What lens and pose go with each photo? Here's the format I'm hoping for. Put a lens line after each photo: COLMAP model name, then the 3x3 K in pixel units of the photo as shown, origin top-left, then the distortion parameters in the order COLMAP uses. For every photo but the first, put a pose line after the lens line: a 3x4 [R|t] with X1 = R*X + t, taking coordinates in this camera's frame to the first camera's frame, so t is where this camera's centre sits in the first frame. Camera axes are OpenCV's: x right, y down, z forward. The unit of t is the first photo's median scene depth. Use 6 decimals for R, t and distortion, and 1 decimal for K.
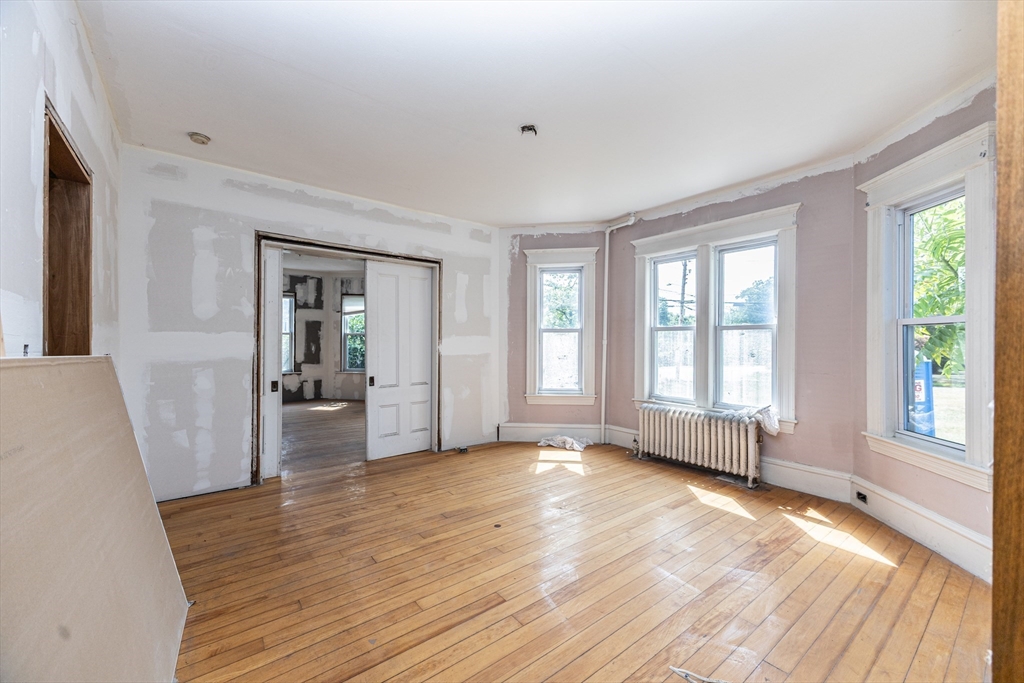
lens RADIAL K [[417.0, 0, 510.0], [0, 417.0, 342.2], [0, 0, 1]] dist [0.008457, -0.003048]
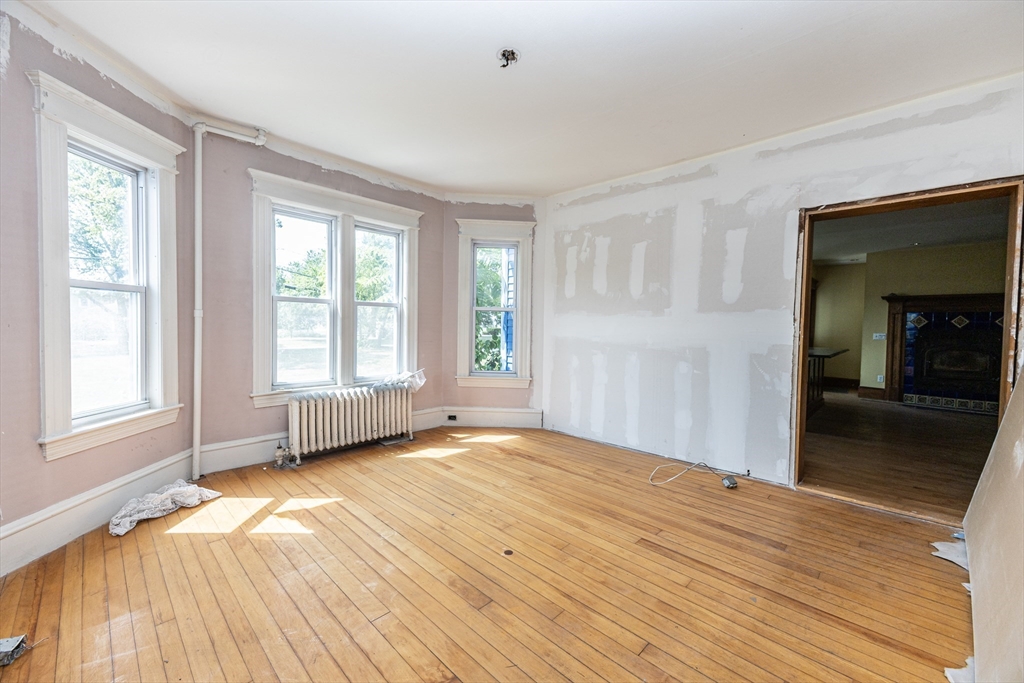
lens RADIAL K [[417.0, 0, 510.0], [0, 417.0, 342.2], [0, 0, 1]] dist [0.008457, -0.003048]
pose [[-0.171337, -0.049514, 0.983968, -0.611191], [-0.020772, 0.998696, 0.046638, 0.005213], [-0.984994, -0.012448, -0.172142, 0.884781]]
